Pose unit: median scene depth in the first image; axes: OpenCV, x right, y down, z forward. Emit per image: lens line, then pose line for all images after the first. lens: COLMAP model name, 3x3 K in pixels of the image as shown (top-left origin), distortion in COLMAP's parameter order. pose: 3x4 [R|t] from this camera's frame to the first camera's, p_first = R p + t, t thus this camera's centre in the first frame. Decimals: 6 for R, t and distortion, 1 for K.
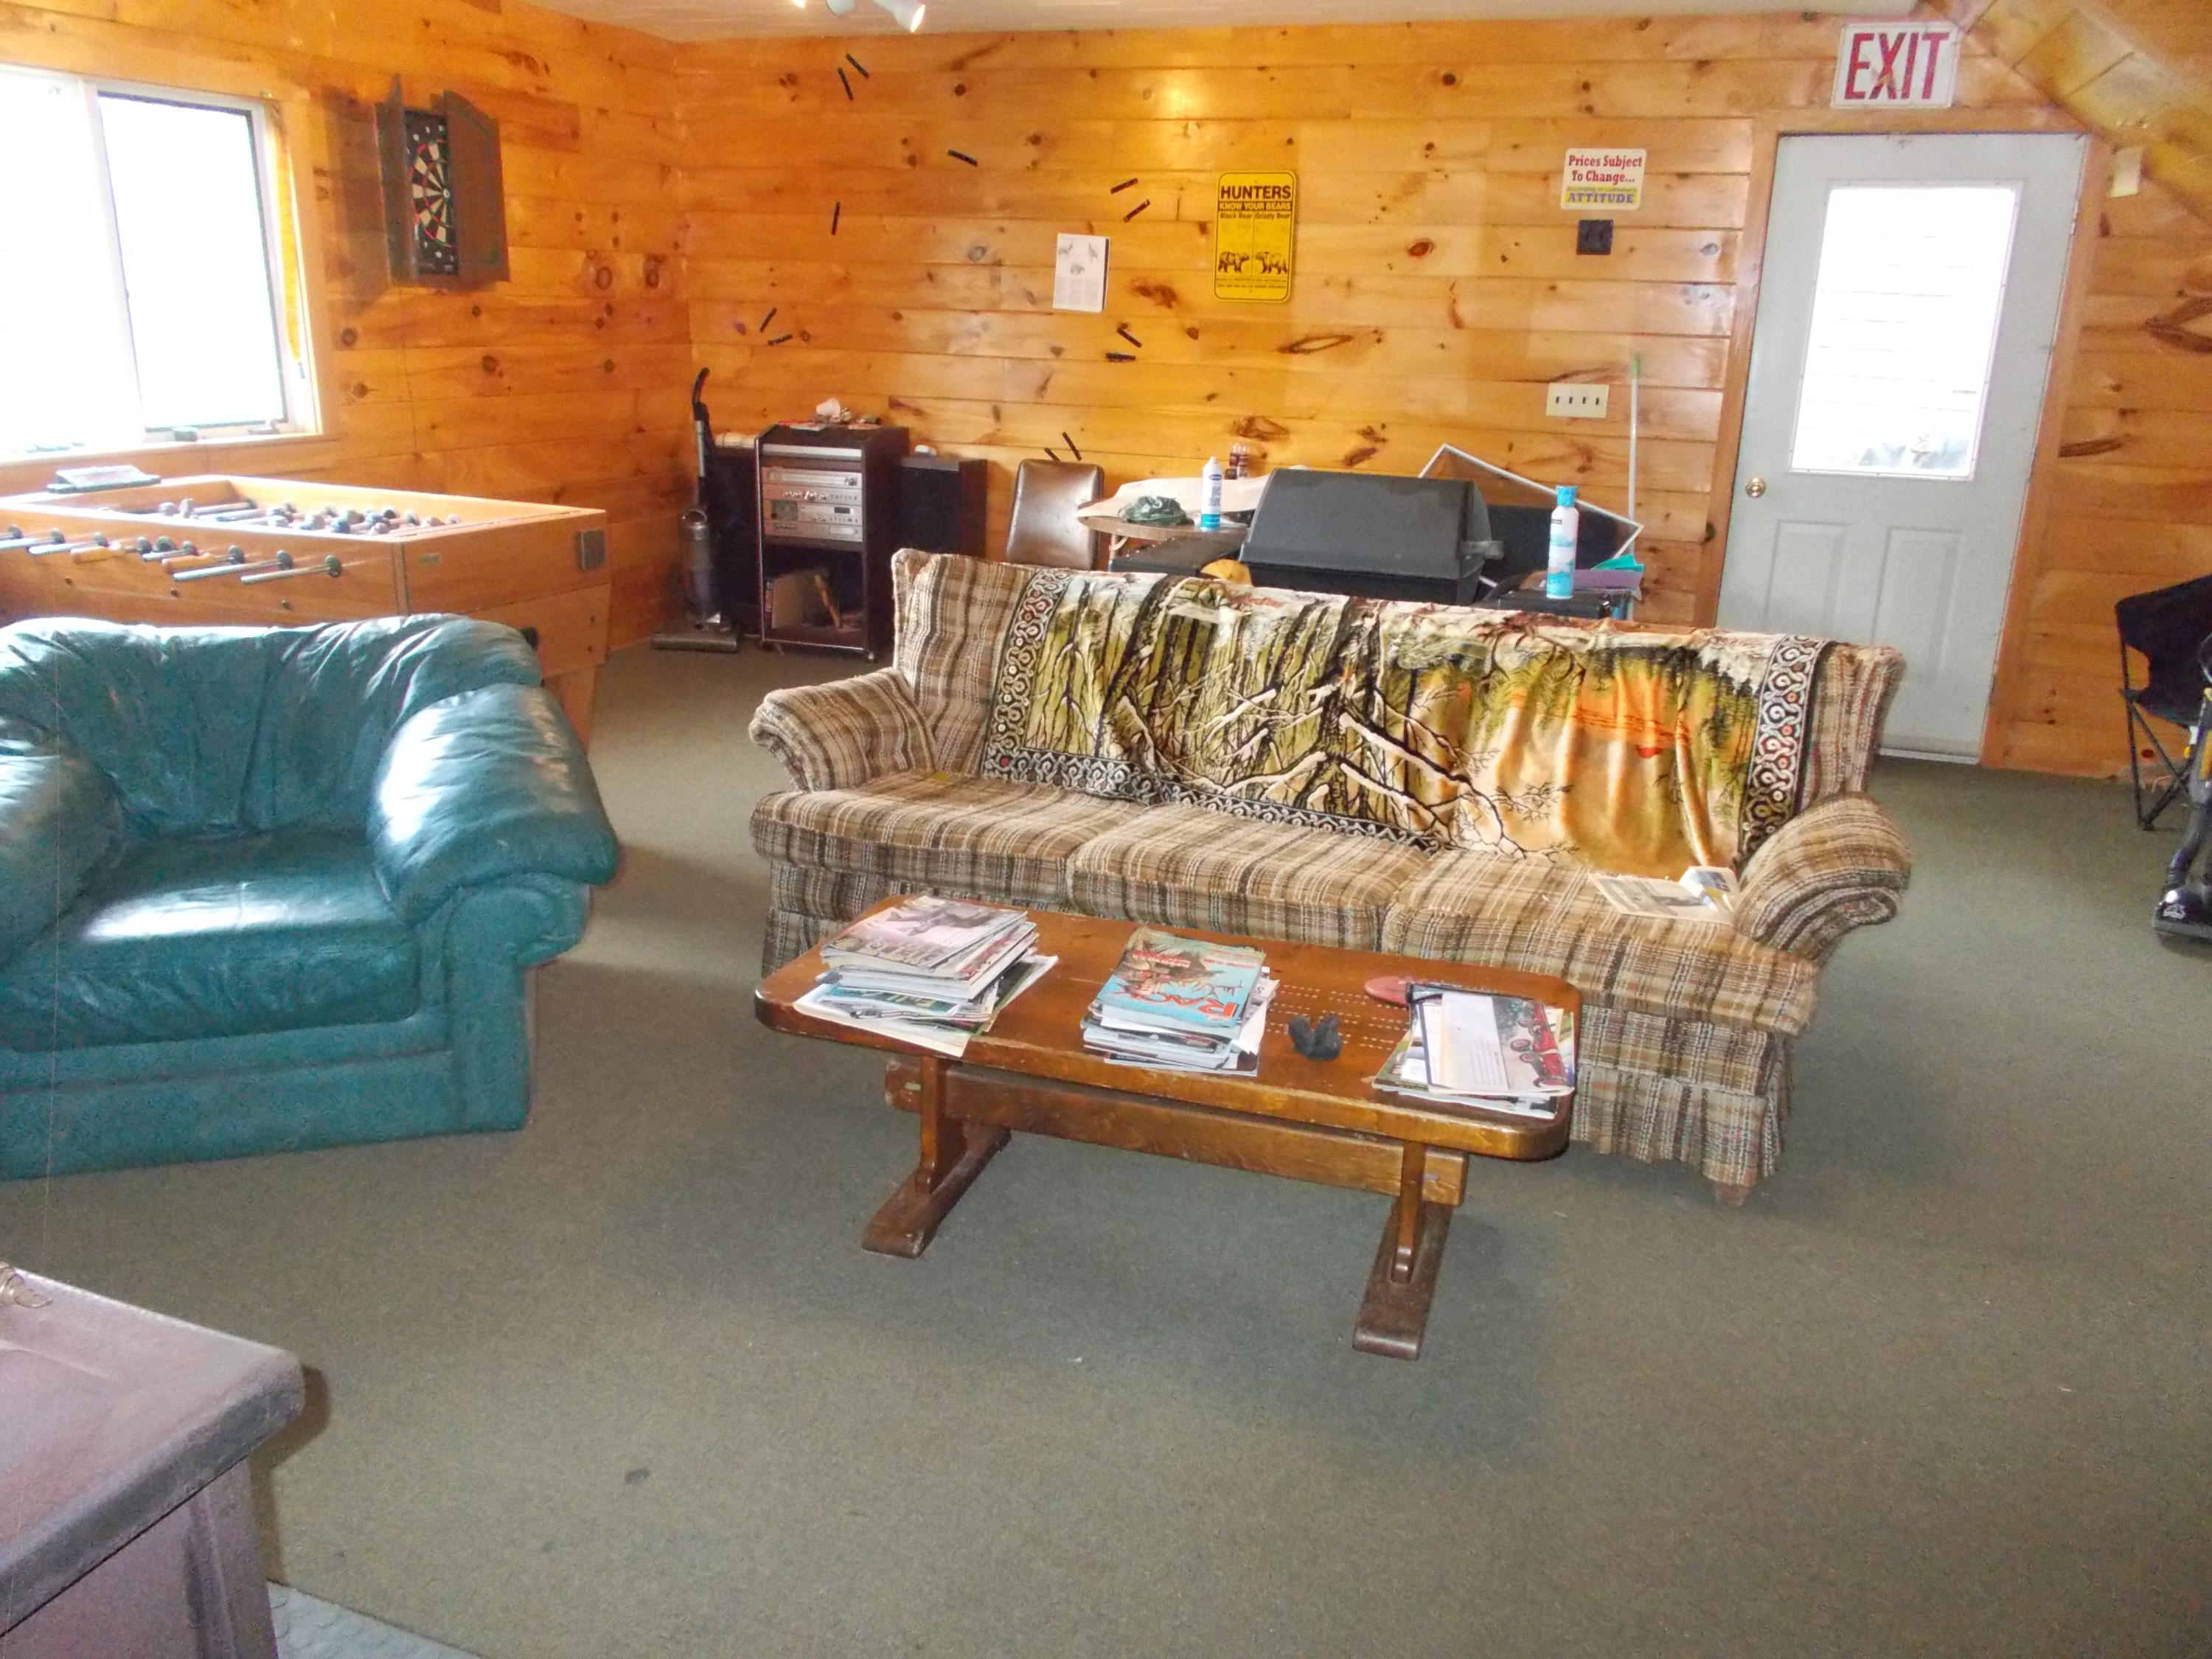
lens RADIAL K [[1700.9, 0, 1112.3], [0, 1700.9, 816.3], [0, 0, 1]] dist [0.011573, -0.010663]
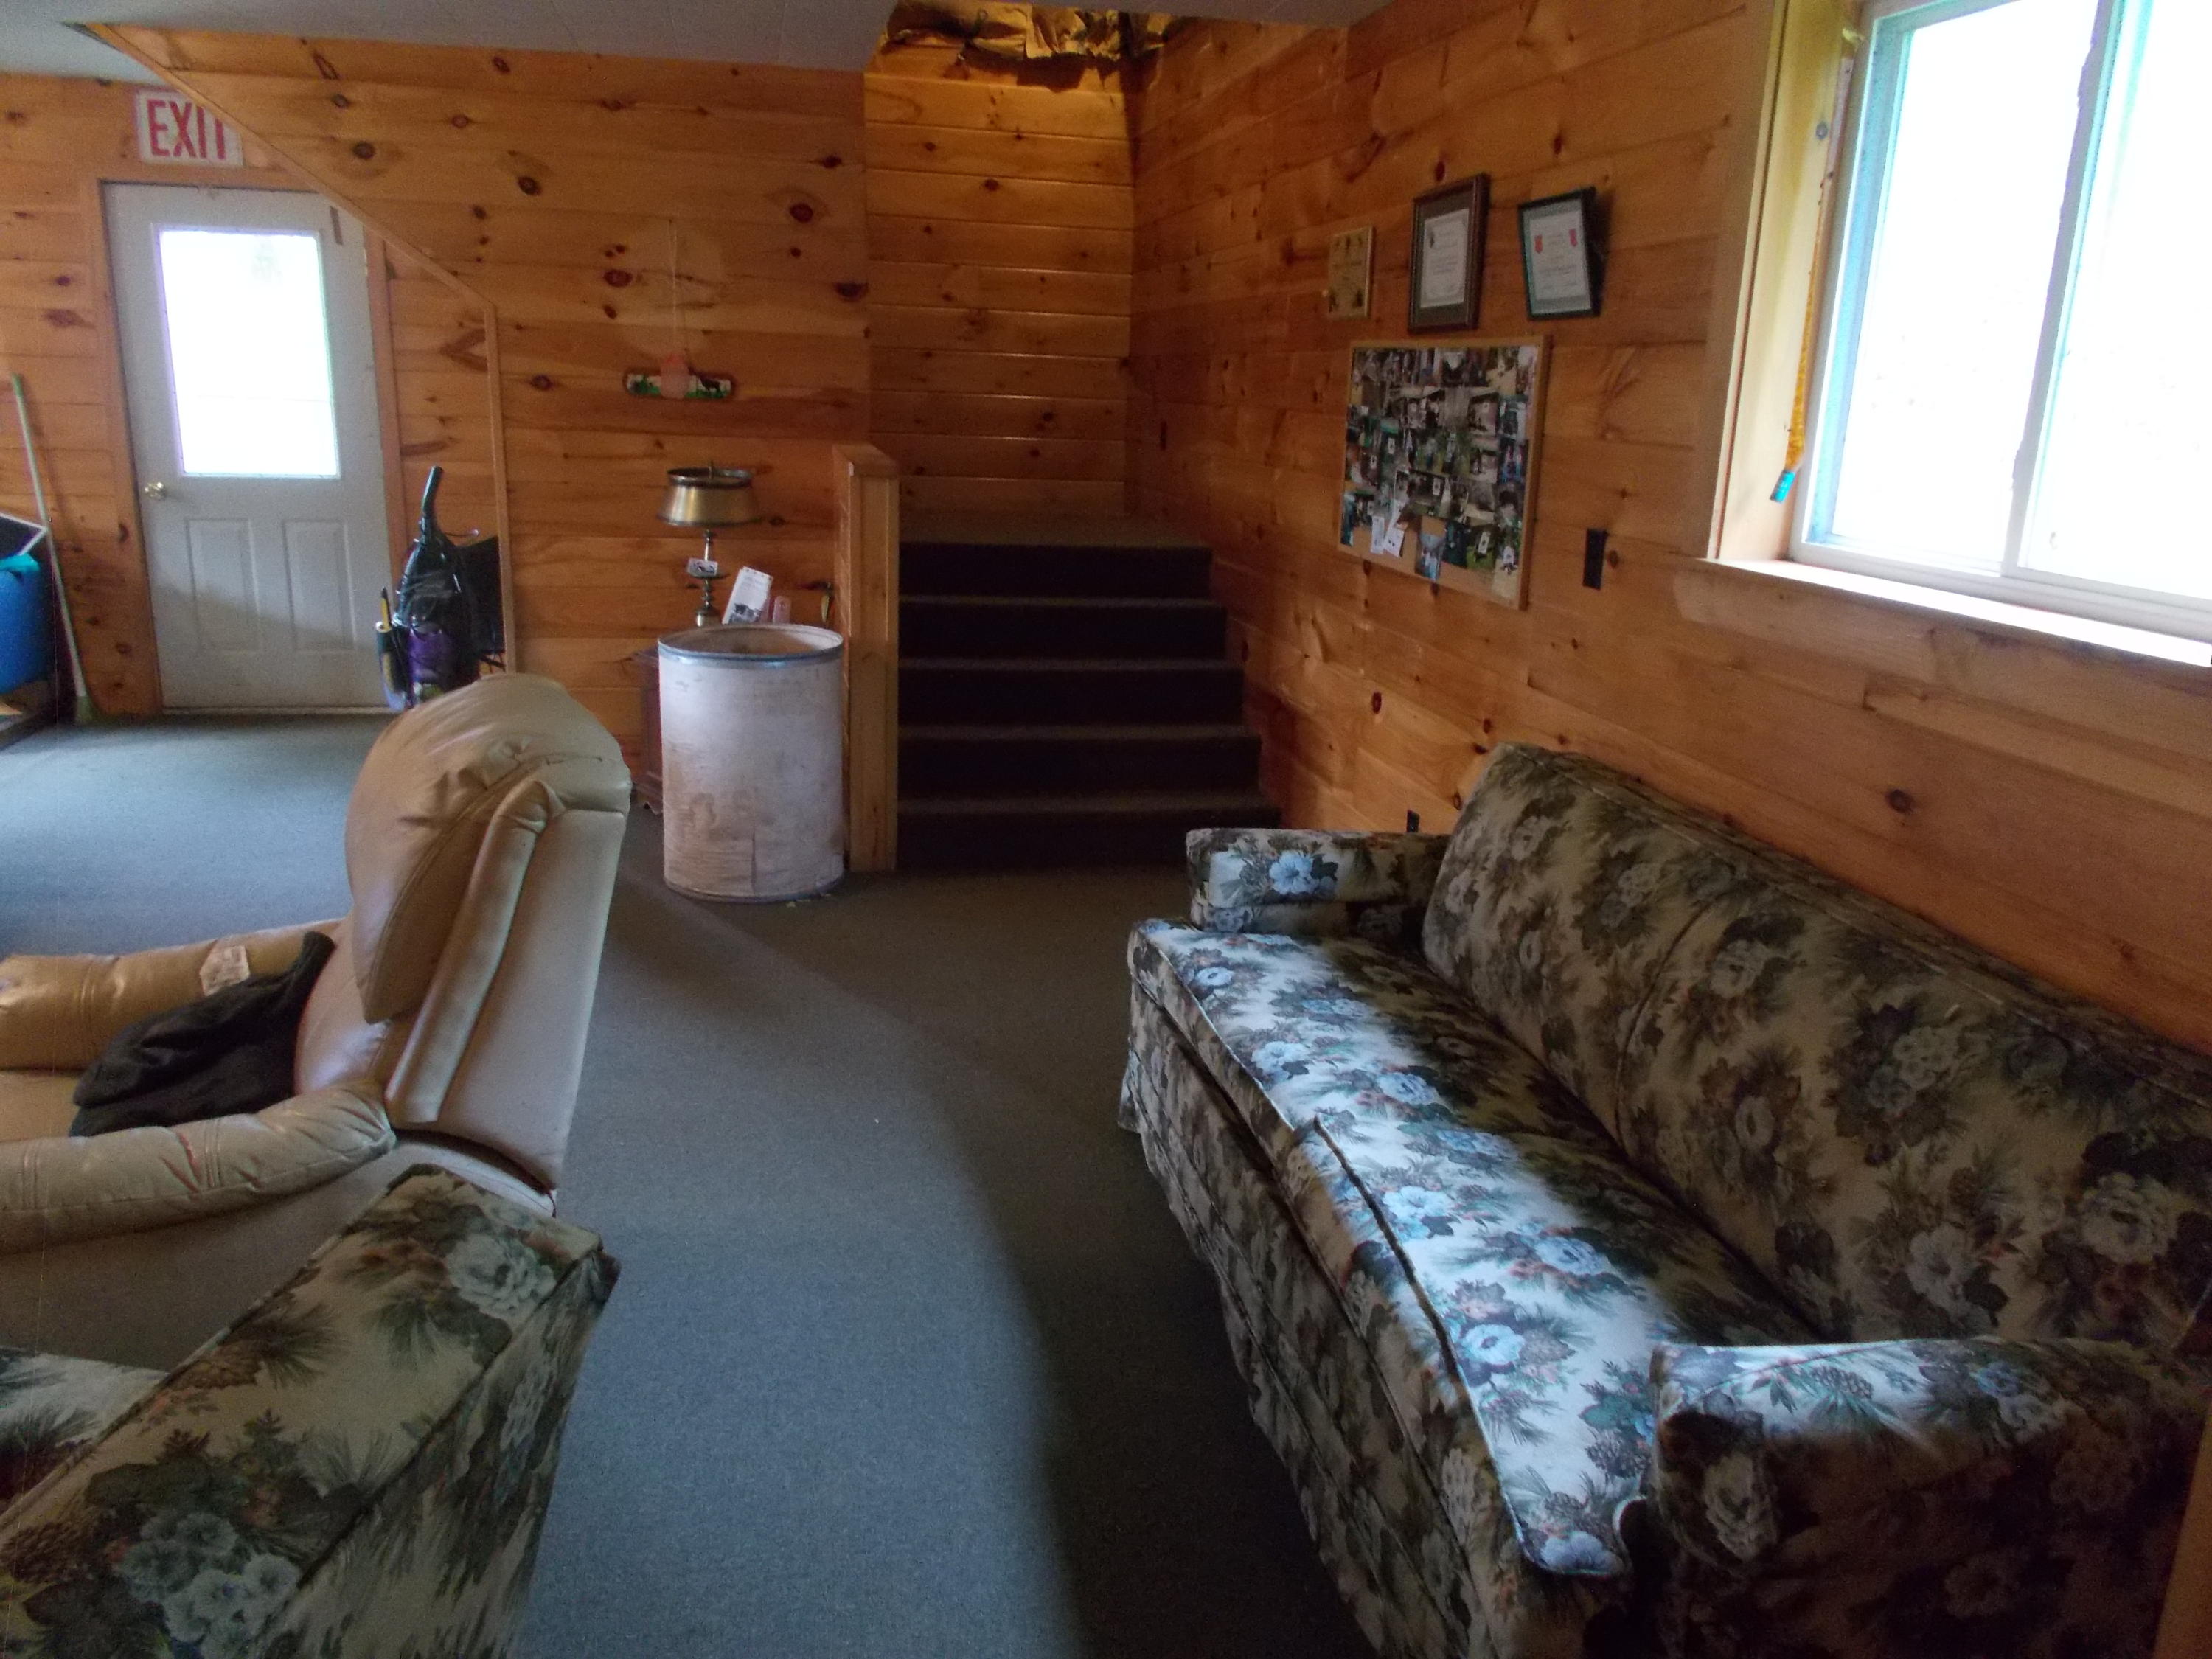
lens RADIAL K [[1692.6, 0, 1114.9], [0, 1692.6, 814.7], [0, 0, 1]] dist [0.011909, -0.018694]
pose [[0.843295, -0.132096, 0.520965, 0.491548], [0.143961, 0.989422, 0.017846, 0.150063], [-0.517812, 0.059949, 0.853391, -0.456436]]
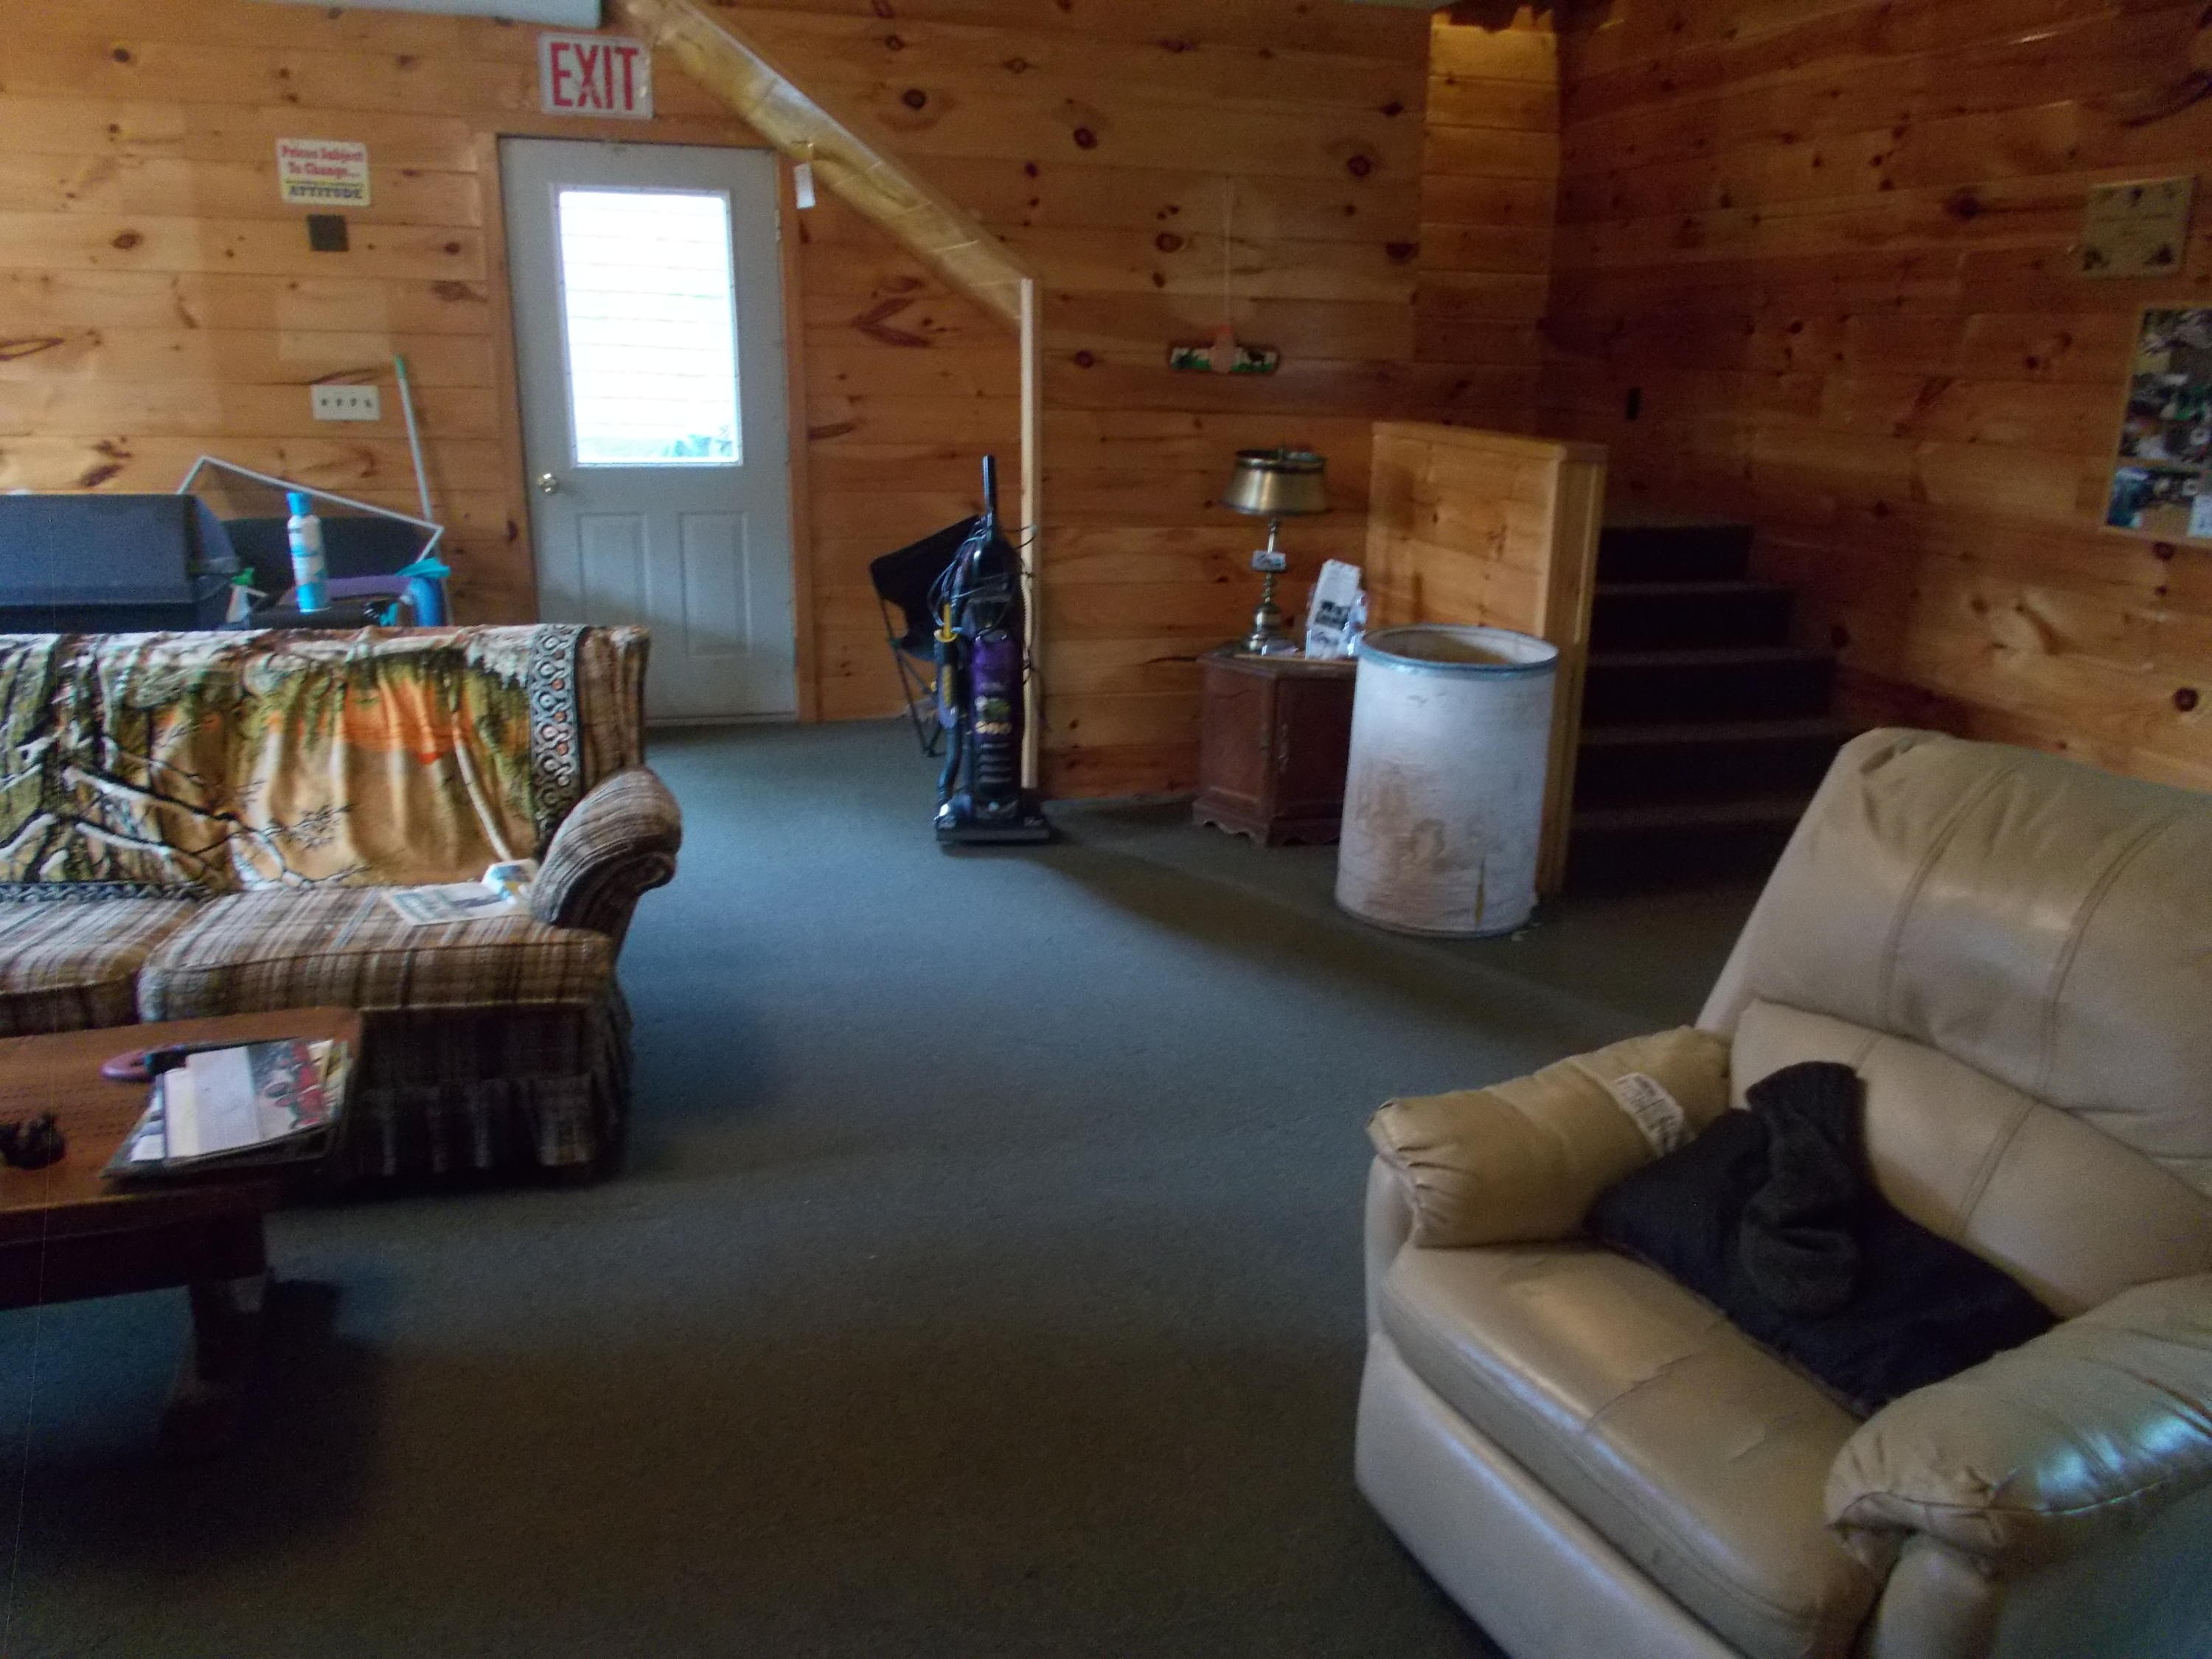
lens RADIAL K [[1692.6, 0, 1114.9], [0, 1692.6, 814.7], [0, 0, 1]] dist [0.011909, -0.018694]
pose [[0.805262, -0.171629, 0.567536, 0.069416], [0.171514, 0.983694, 0.054123, 0.009007], [-0.567571, 0.053757, 0.821568, -0.024426]]
